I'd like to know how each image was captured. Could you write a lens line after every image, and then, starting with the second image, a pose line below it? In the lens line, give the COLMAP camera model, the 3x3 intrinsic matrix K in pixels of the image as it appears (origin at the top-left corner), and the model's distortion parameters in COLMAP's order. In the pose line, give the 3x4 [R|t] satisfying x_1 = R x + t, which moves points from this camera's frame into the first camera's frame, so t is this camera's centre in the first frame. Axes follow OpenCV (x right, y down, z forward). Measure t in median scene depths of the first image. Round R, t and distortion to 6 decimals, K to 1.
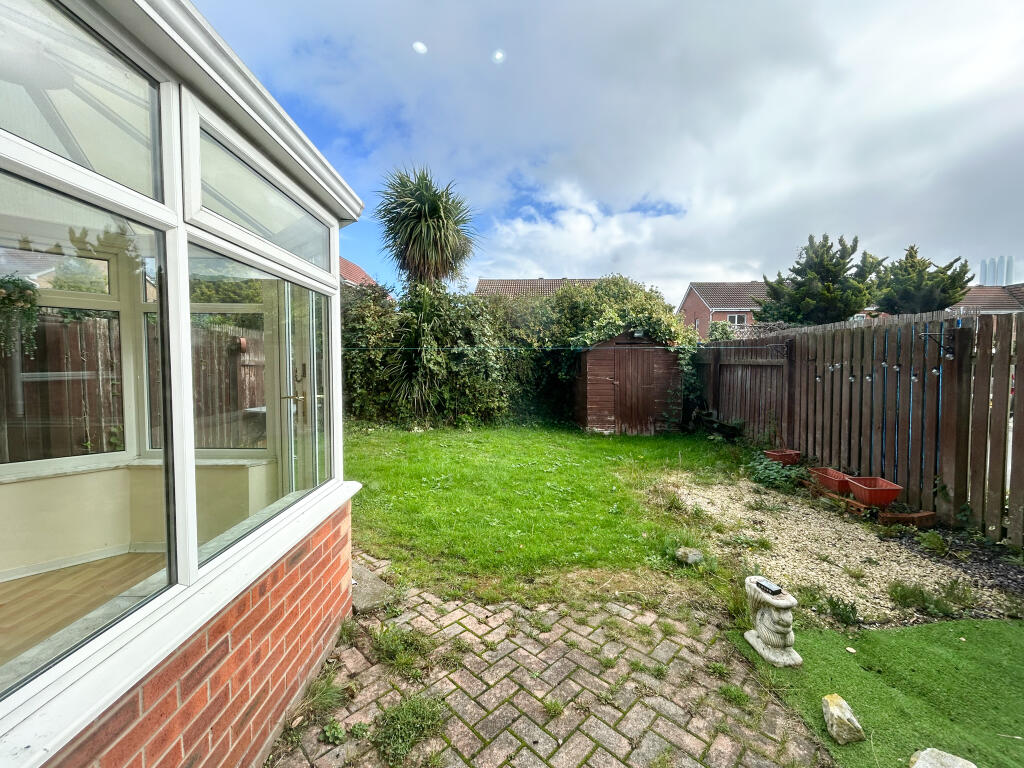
lens RADIAL K [[418.2, 0, 512.0], [0, 418.2, 384.0], [0, 0, 1]] dist [-0.009627, 0.000059]
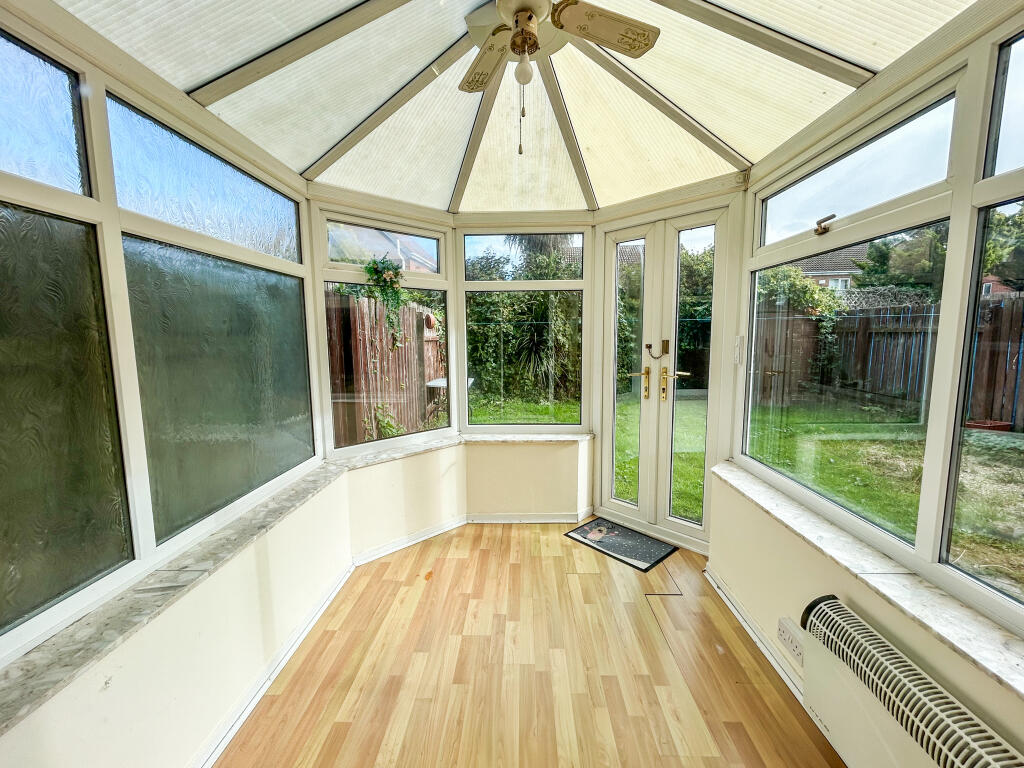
lens RADIAL K [[417.9, 0, 512.0], [0, 417.9, 384.0], [0, 0, 1]] dist [0.001011, 0.000211]
pose [[0.999032, -0.009811, -0.042883, -0.274027], [0.012680, 0.997663, 0.067145, -0.003585], [0.042124, -0.067624, 0.996821, -0.002170]]
